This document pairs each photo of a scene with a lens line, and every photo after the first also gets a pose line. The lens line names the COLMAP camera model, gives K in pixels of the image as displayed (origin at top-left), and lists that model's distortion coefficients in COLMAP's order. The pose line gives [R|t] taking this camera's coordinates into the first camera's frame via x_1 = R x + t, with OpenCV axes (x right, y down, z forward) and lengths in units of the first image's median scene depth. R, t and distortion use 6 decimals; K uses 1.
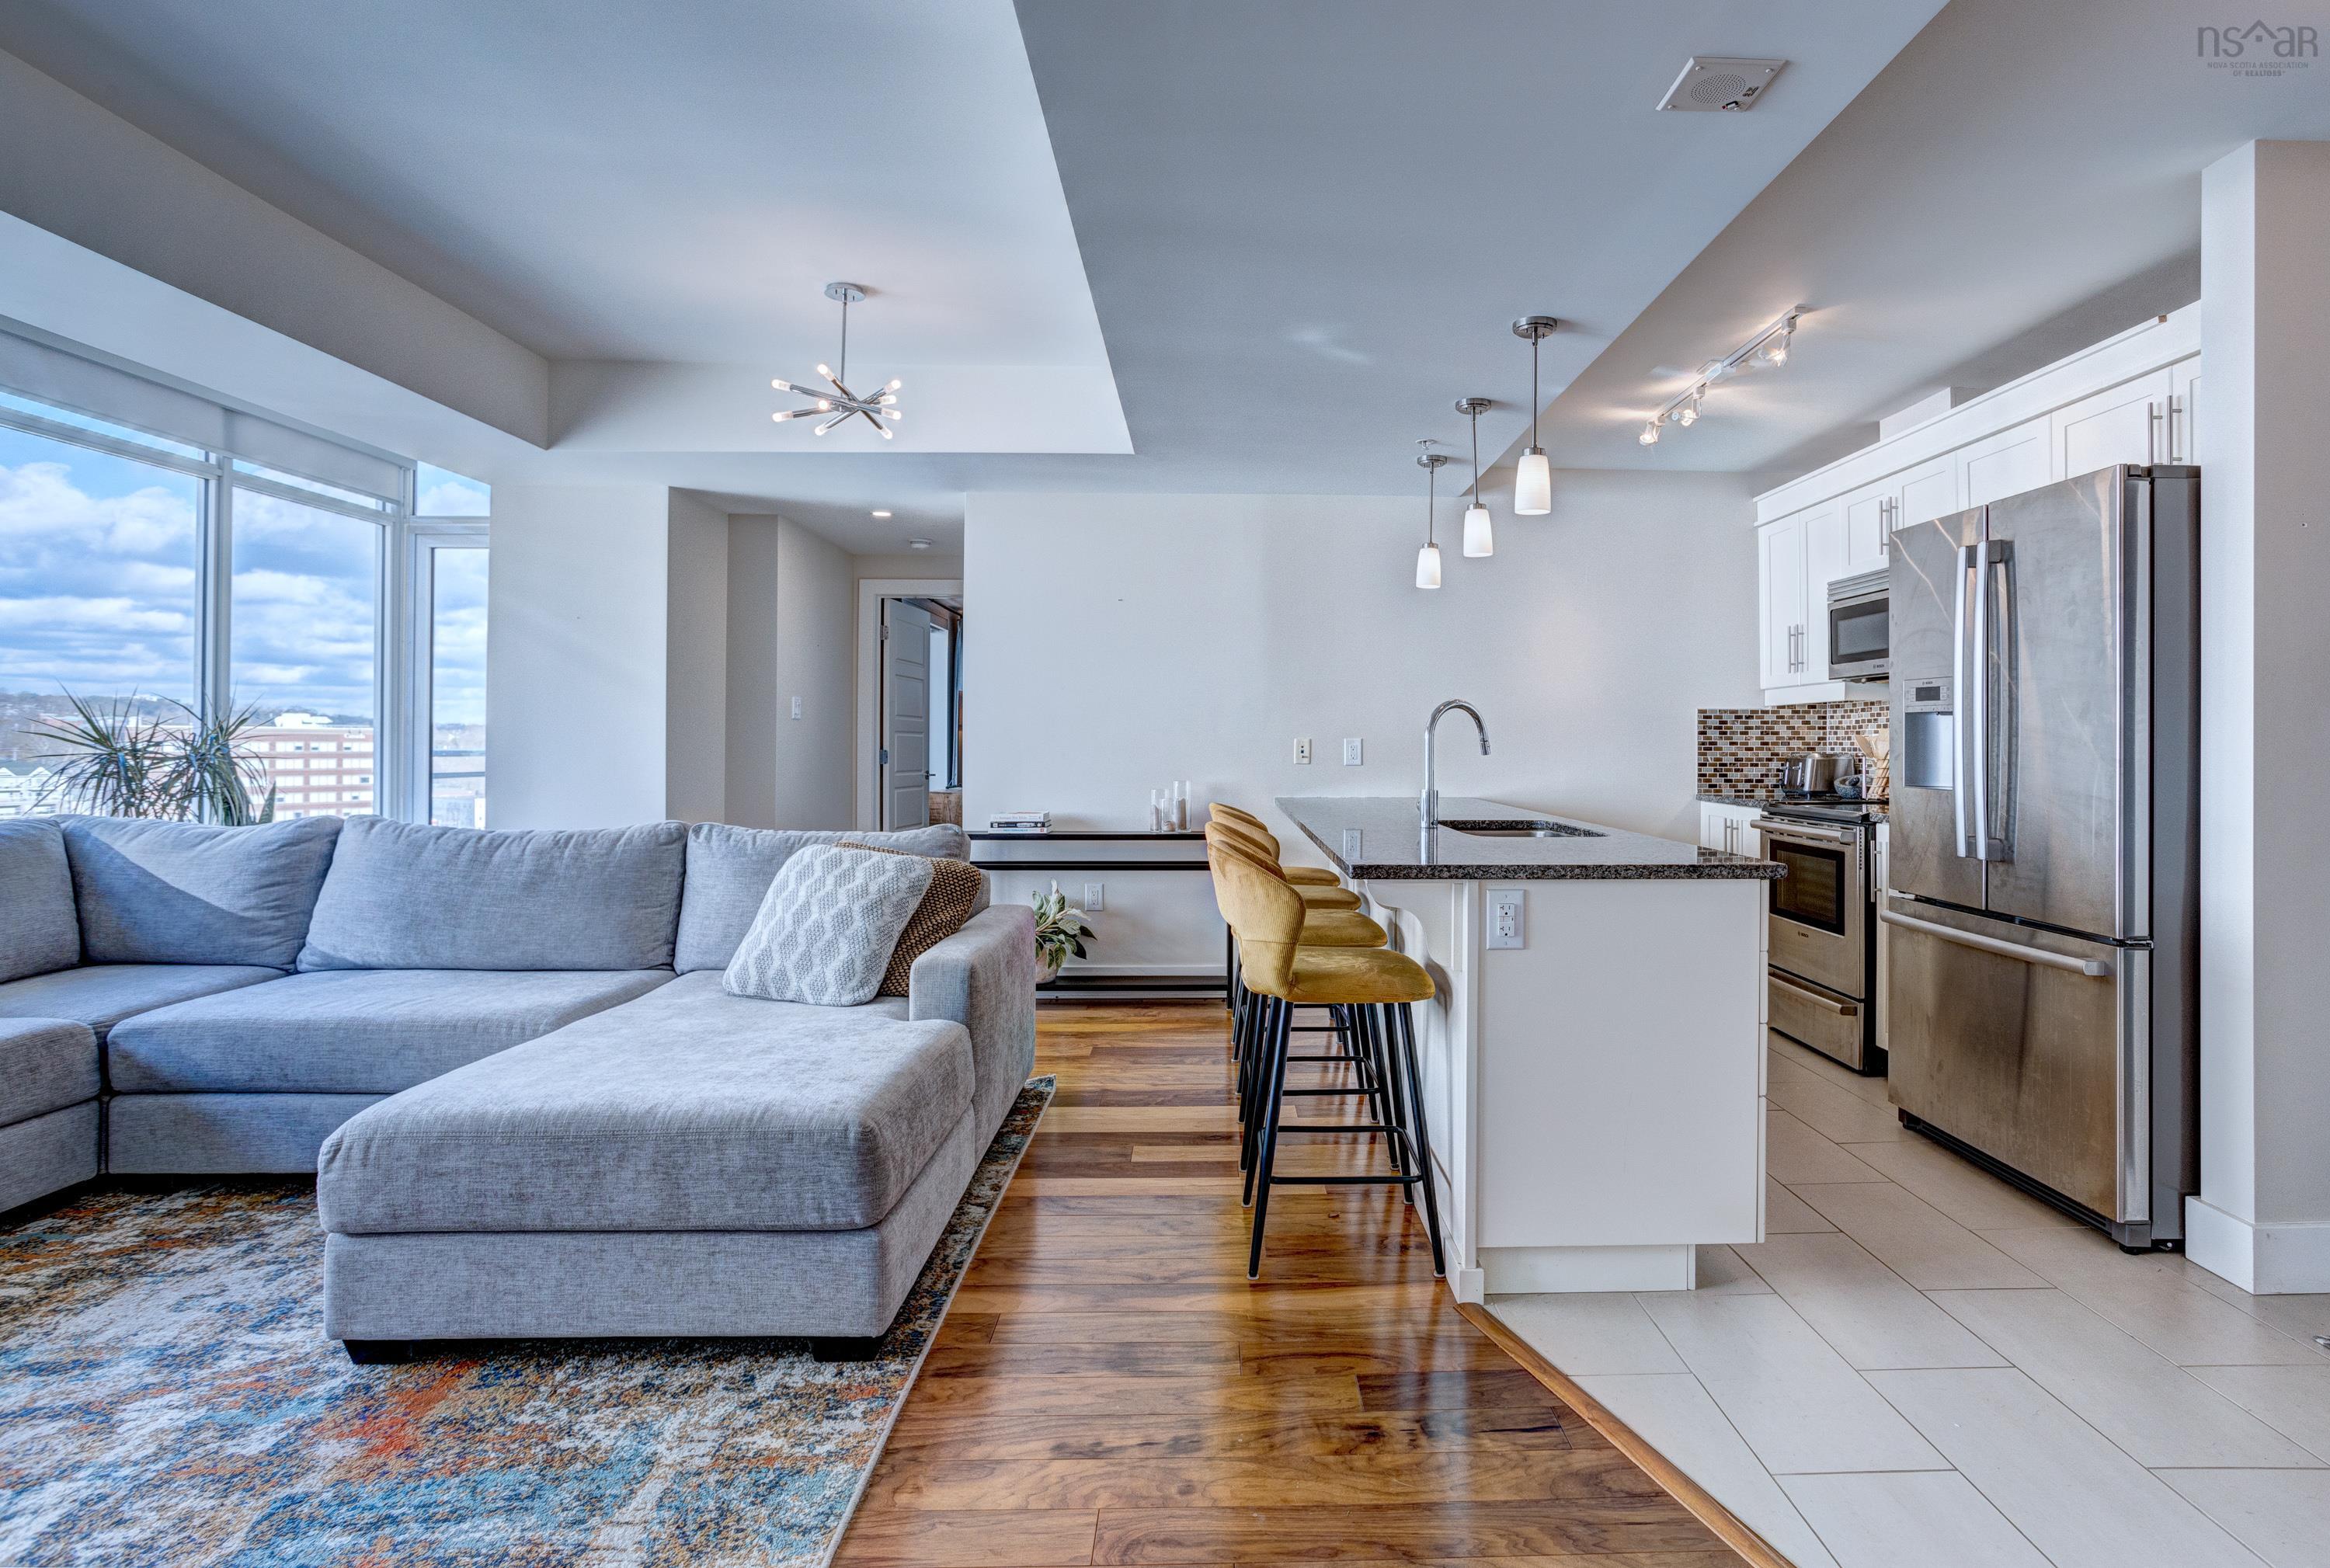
lens RADIAL K [[1189.4, 0, 1246.0], [0, 1189.4, 736.9], [0, 0, 1]] dist [-0.048172, 0.029036]
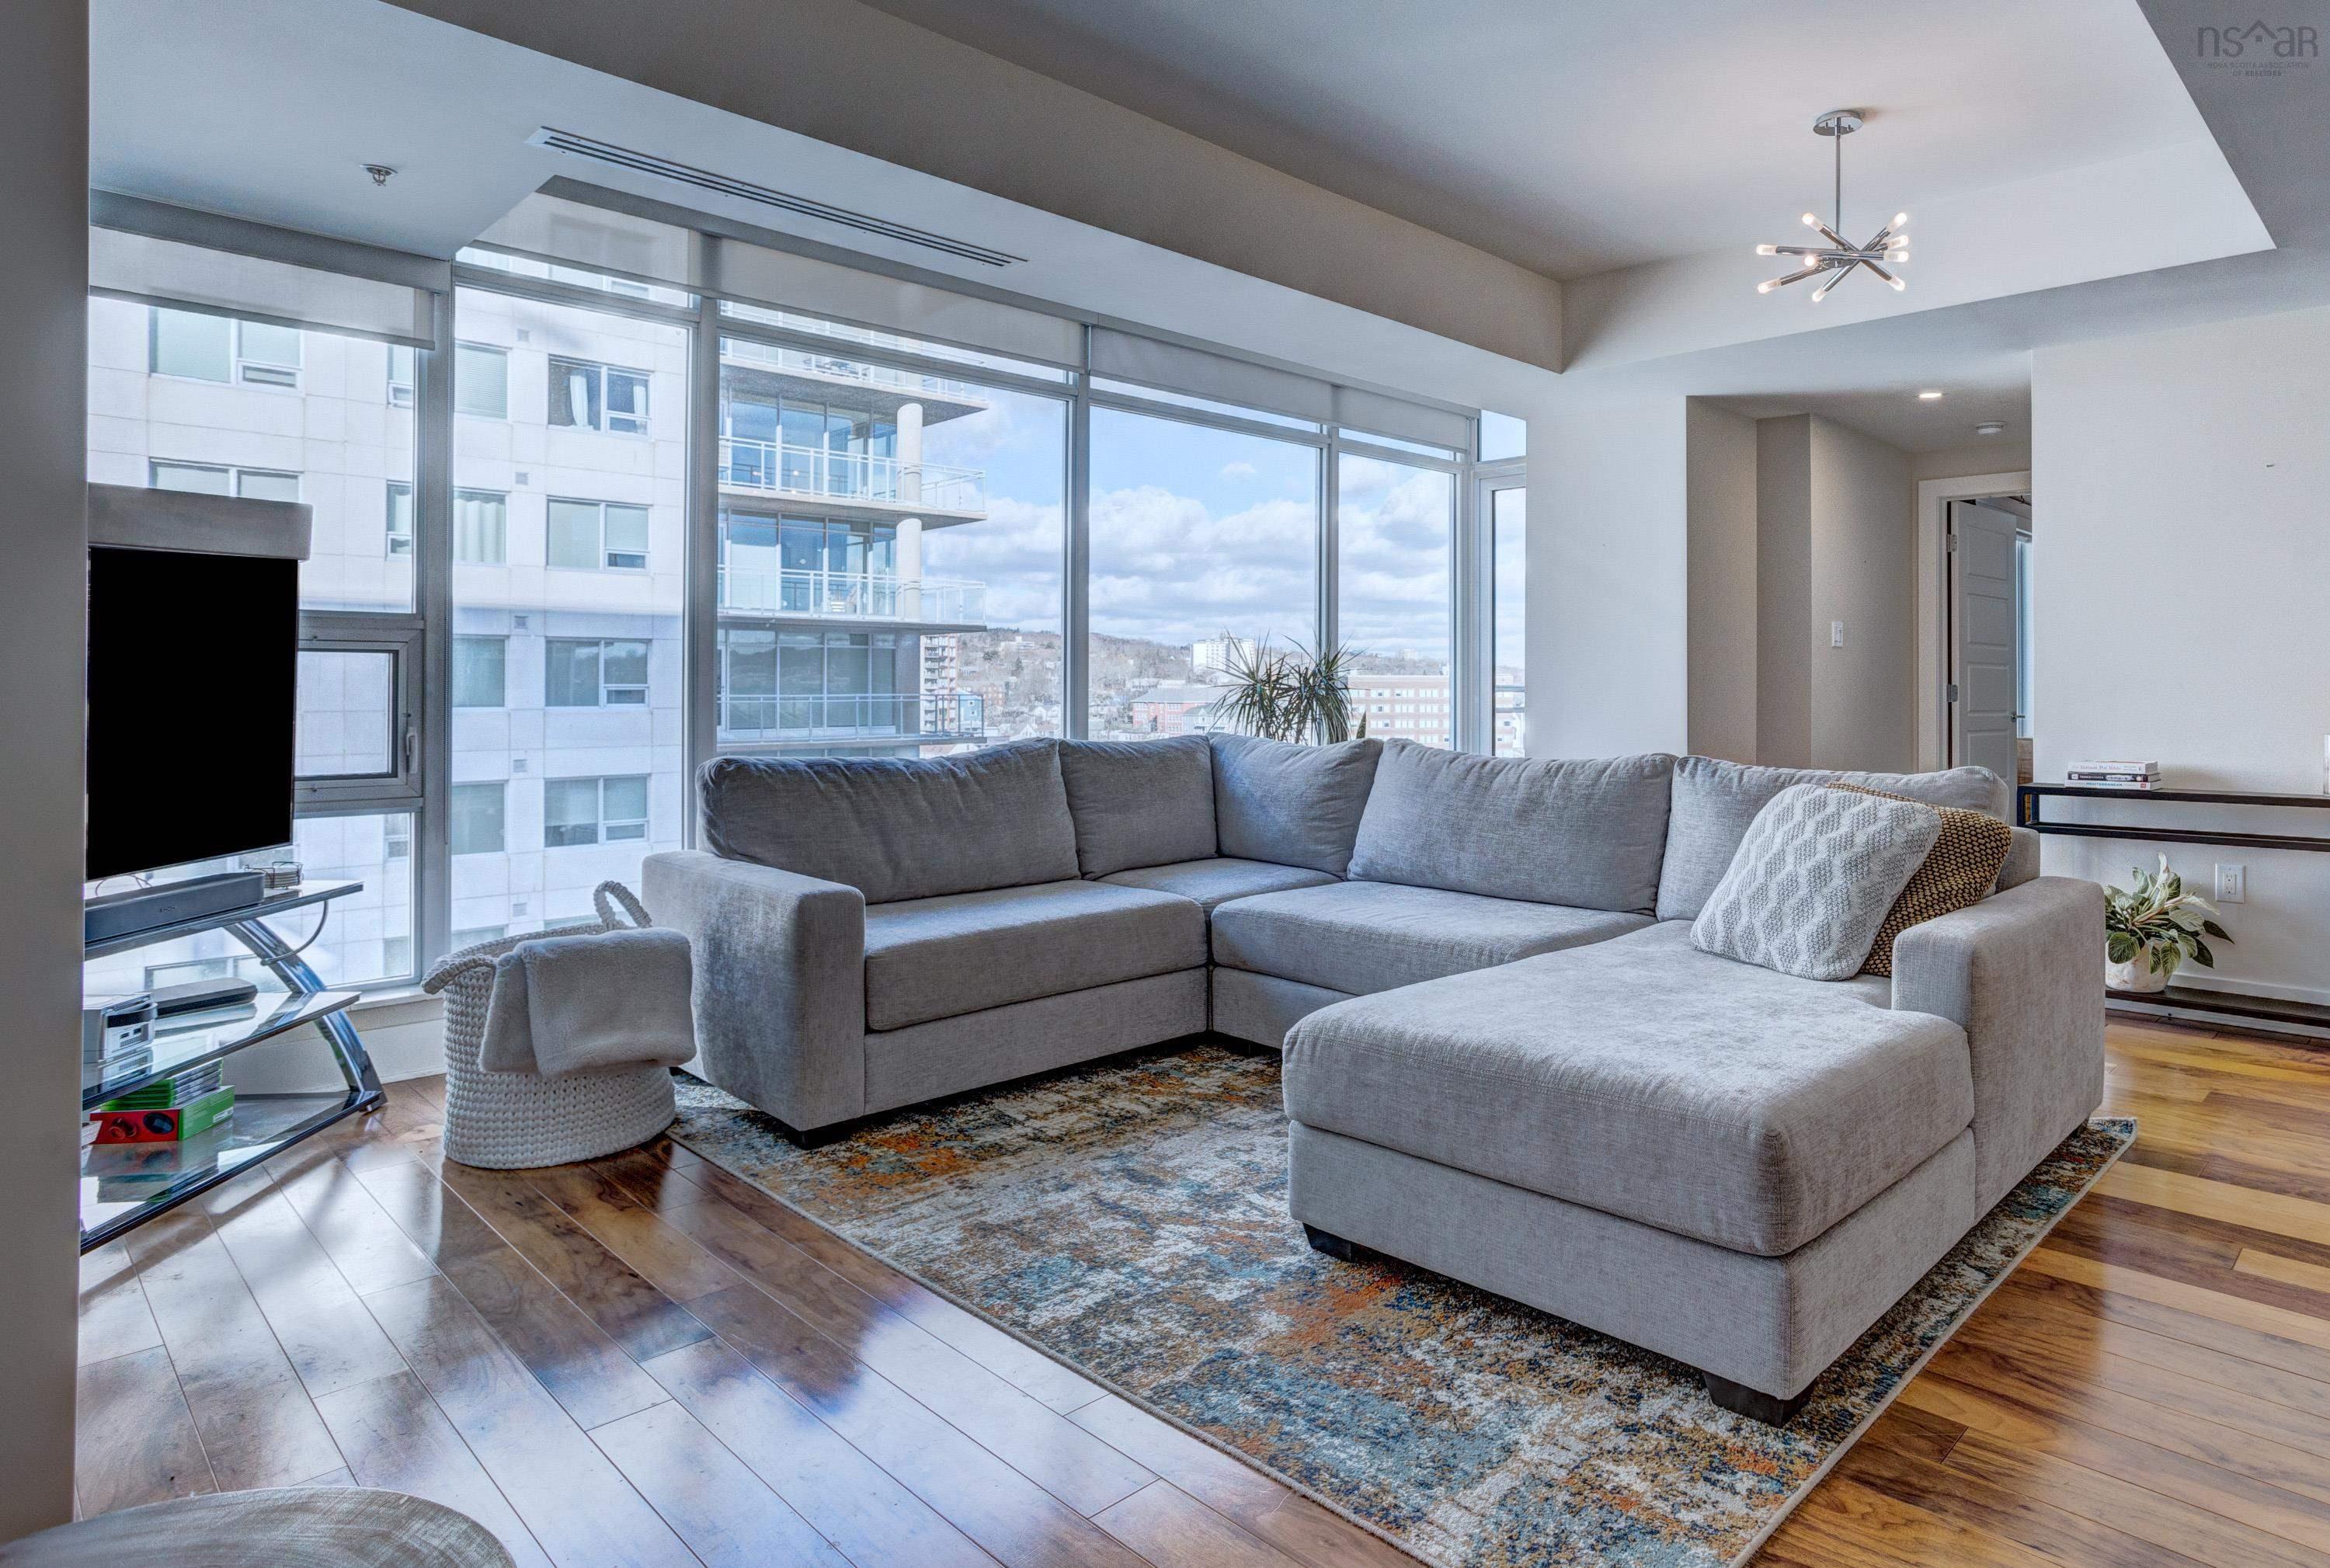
lens RADIAL K [[1326.7, 0, 1352.3], [0, 1326.7, 680.5], [0, 0, 1]] dist [-0.063809, 0.046034]
pose [[0.722261, -0.007010, -0.691585, 0.054652], [0.005782, 0.999975, -0.004098, 0.021064], [0.691597, -0.001039, 0.722283, 0.112996]]
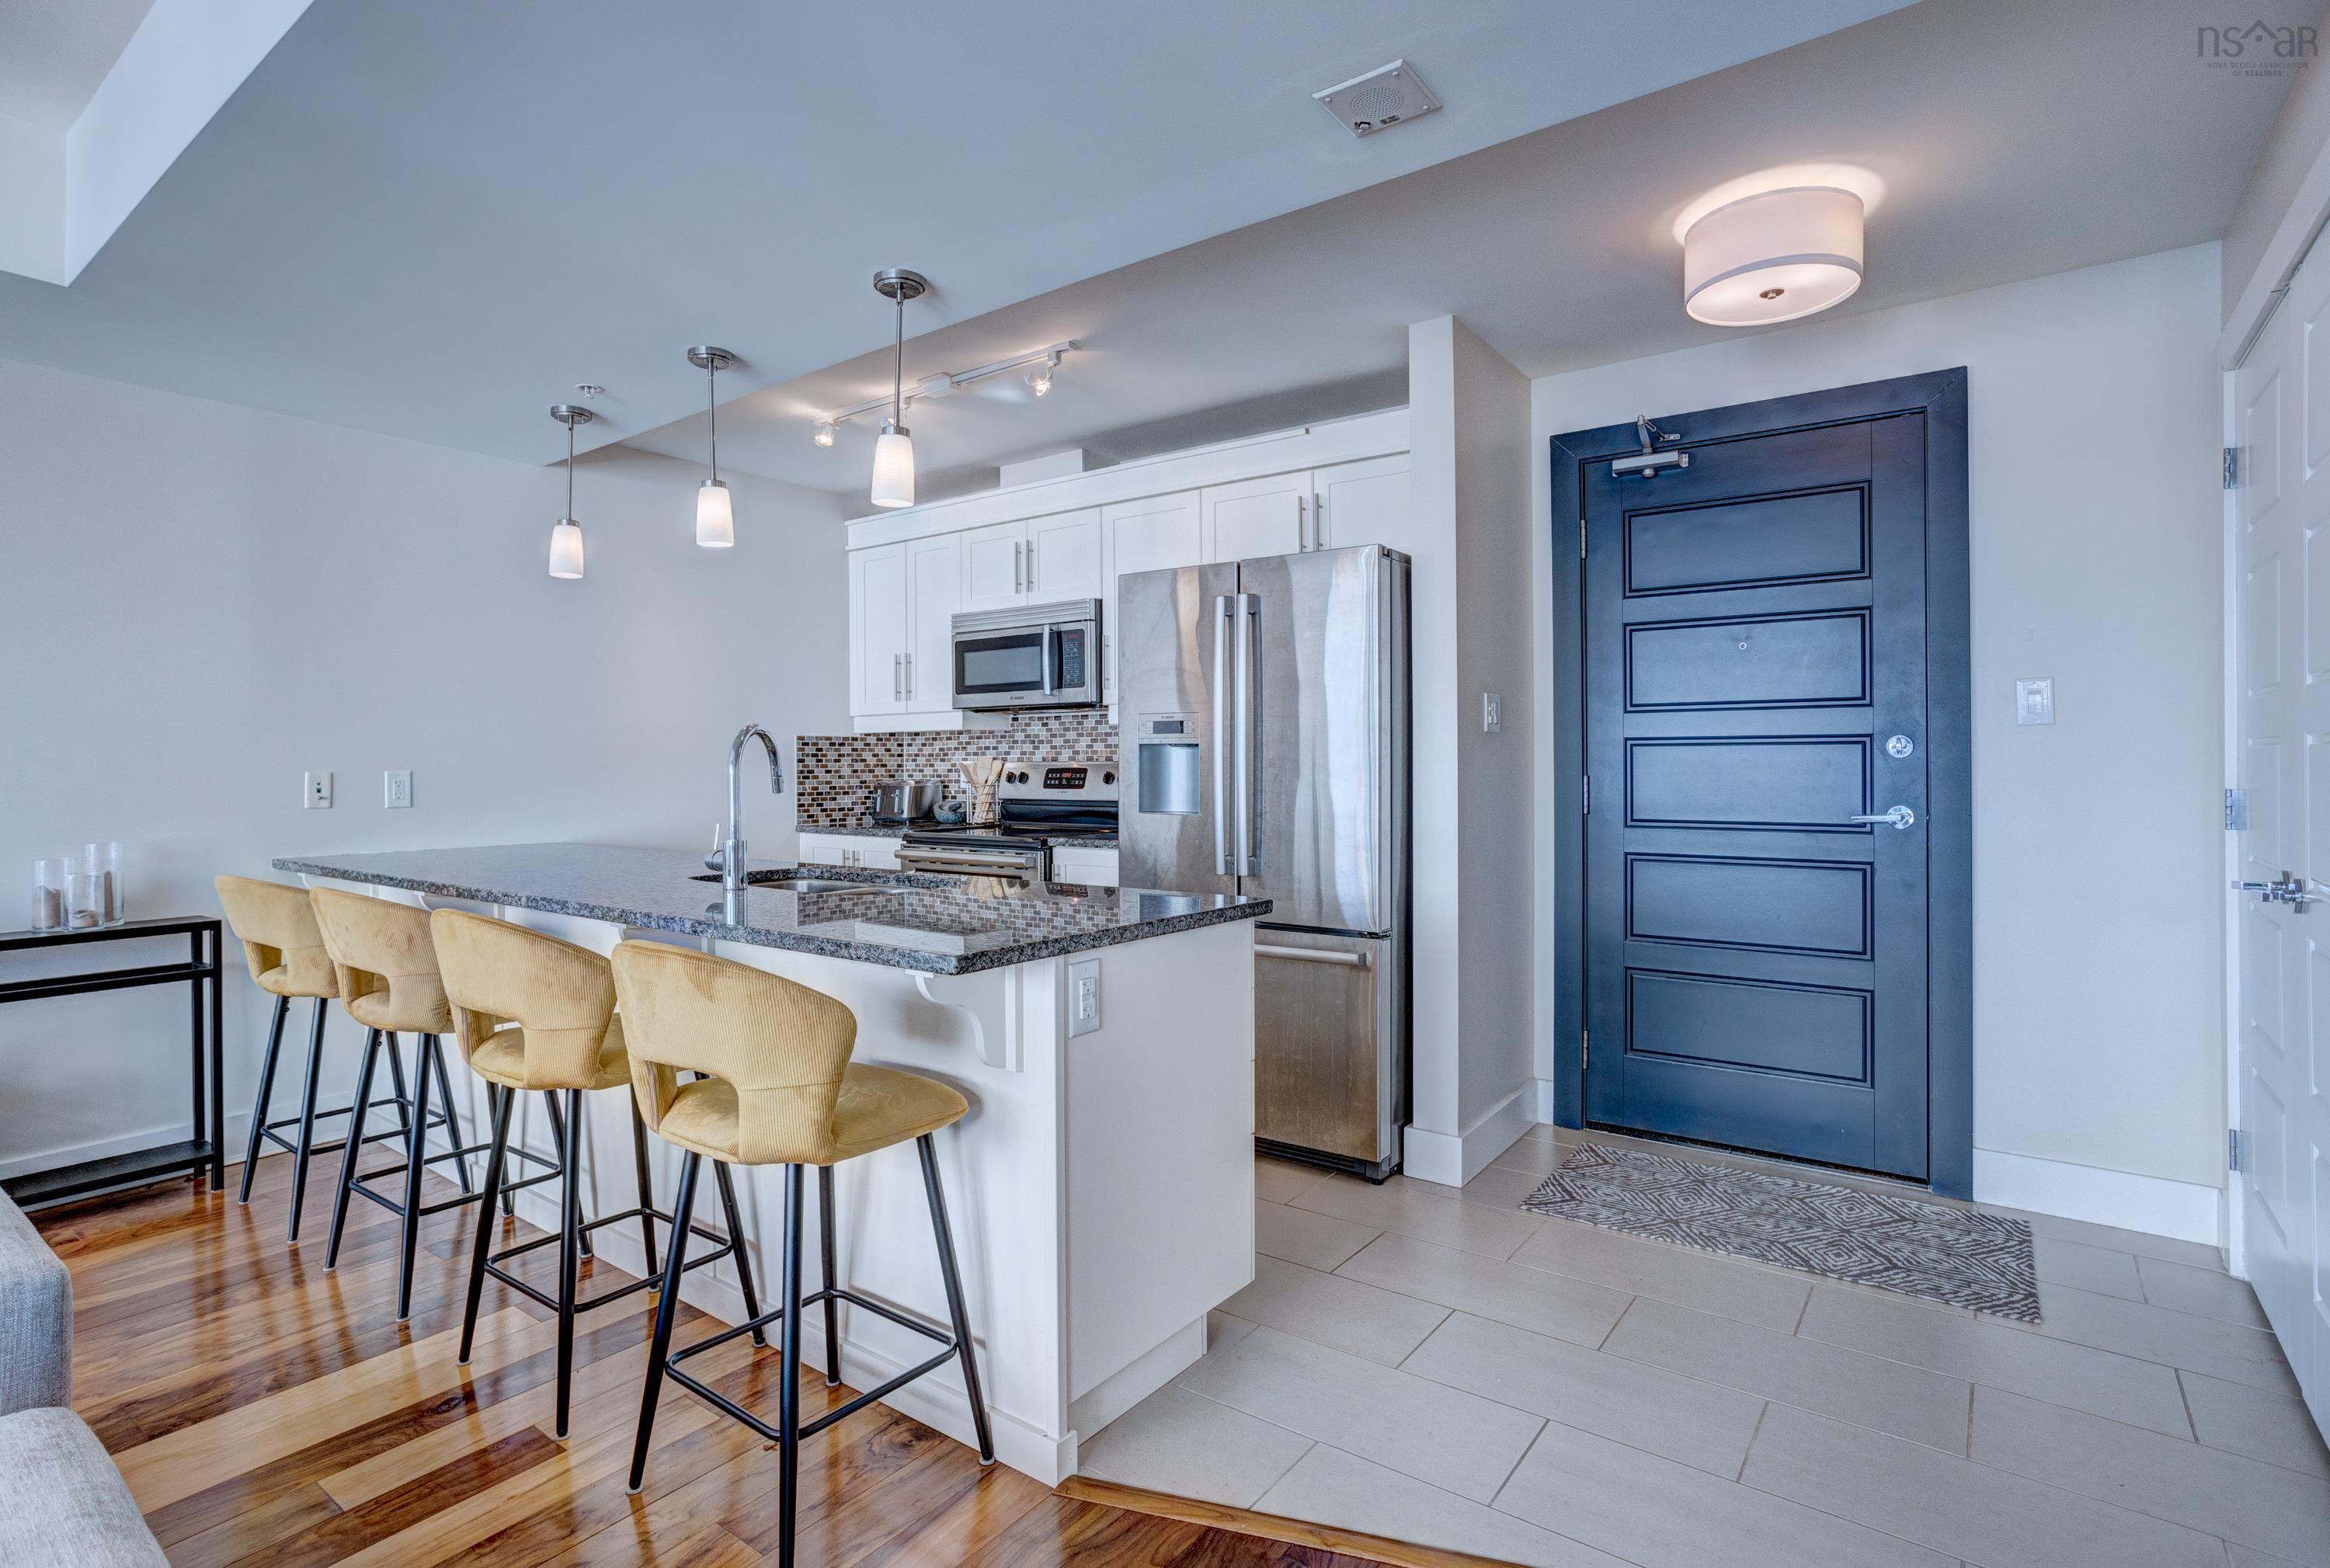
lens RADIAL K [[1165.5, 0, 1128.6], [0, 1165.5, 761.6], [0, 0, 1]] dist [-0.055155, 0.035360]
pose [[0.630488, -0.005055, 0.776183, -0.286750], [0.003168, 0.999987, 0.003939, -0.009284], [-0.776193, -0.000025, 0.630496, 0.347187]]
